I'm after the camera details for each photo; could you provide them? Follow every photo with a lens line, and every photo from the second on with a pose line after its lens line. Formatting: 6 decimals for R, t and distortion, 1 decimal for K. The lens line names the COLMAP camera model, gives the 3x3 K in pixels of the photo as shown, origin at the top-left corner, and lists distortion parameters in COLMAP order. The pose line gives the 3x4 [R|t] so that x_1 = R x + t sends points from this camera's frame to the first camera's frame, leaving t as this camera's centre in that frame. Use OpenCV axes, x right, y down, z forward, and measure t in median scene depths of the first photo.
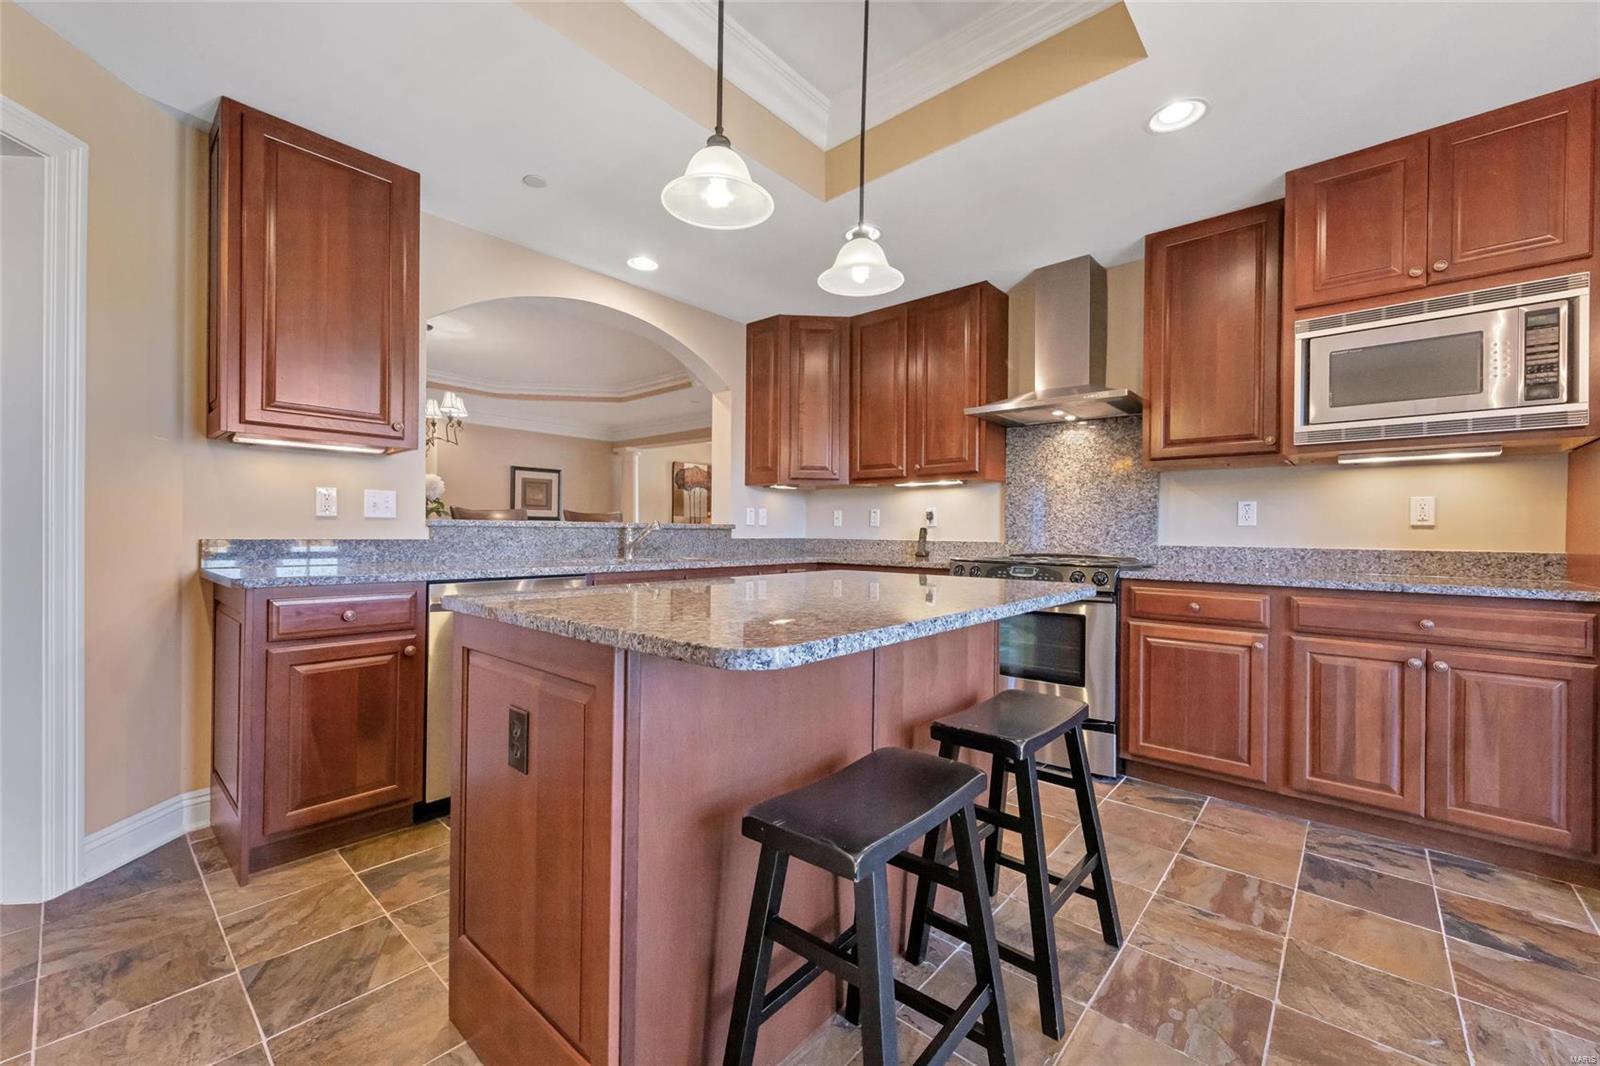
lens RADIAL K [[642.6, 0, 805.9], [0, 642.6, 534.5], [0, 0, 1]] dist [0.013286, 0.000331]
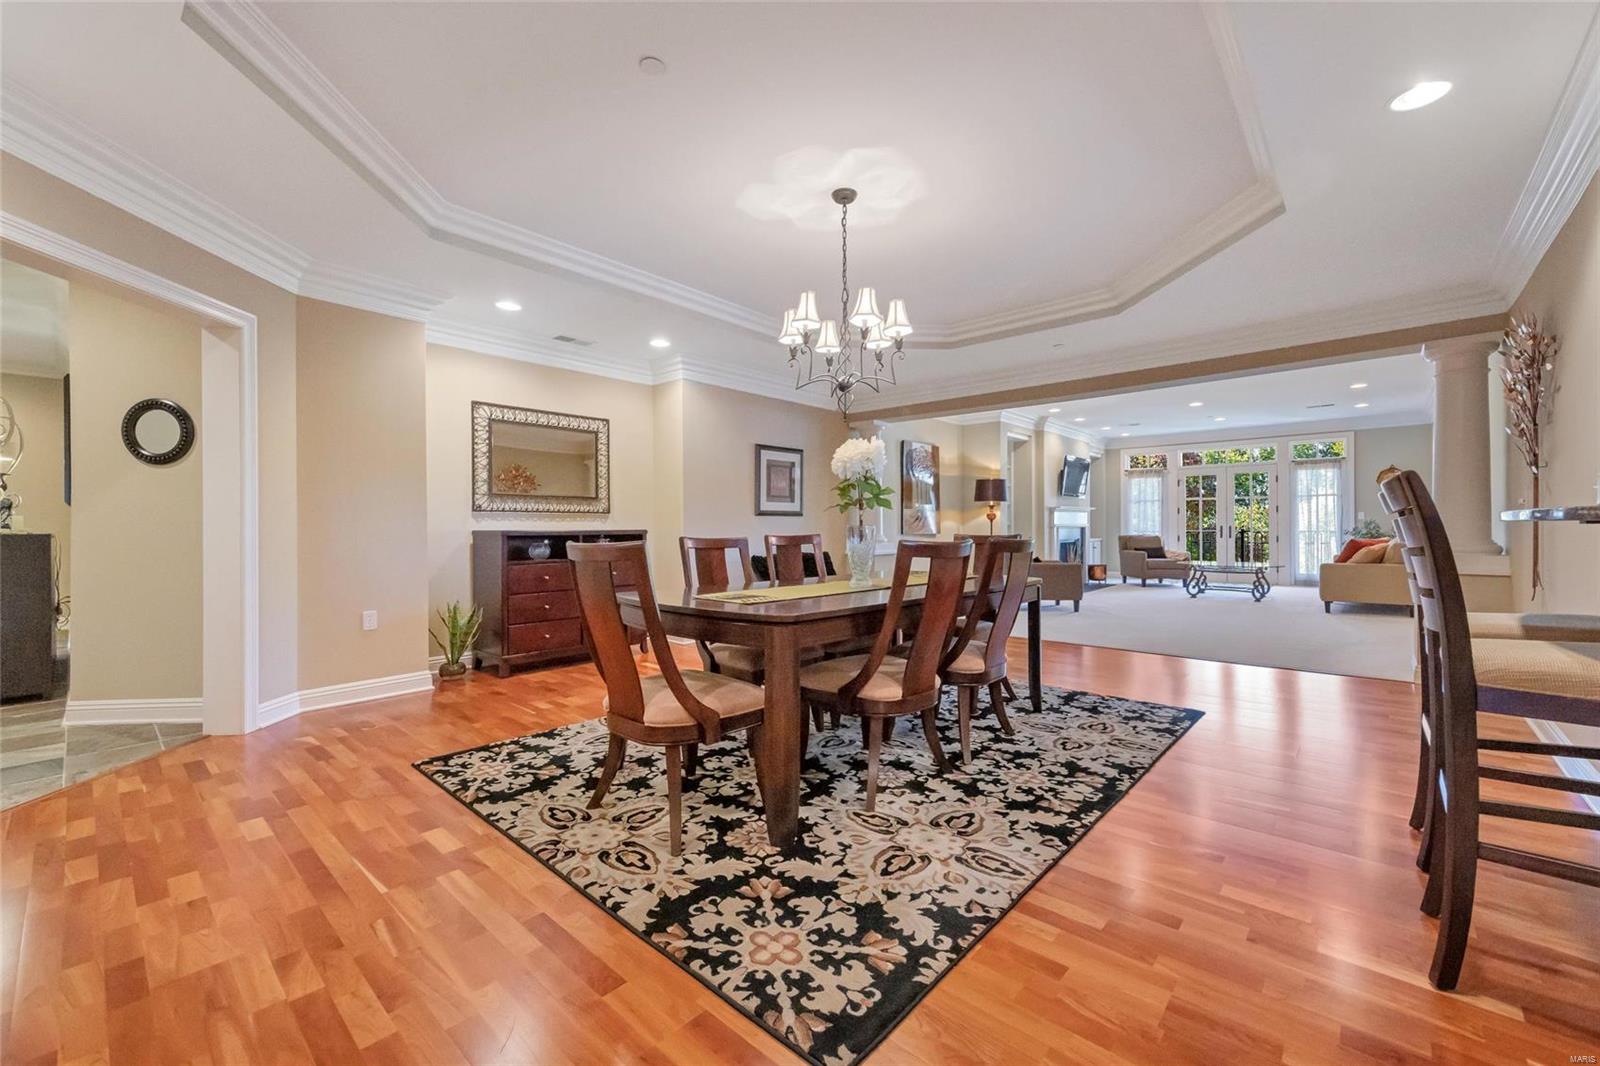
lens RADIAL K [[642.6, 0, 807.4], [0, 642.6, 535.2], [0, 0, 1]] dist [0.013286, 0.000331]
pose [[0.999931, -0.011714, -0.000270, -0.619446], [0.011716, 0.999892, 0.008822, -0.008586], [0.000167, -0.008824, 0.999961, 0.388490]]
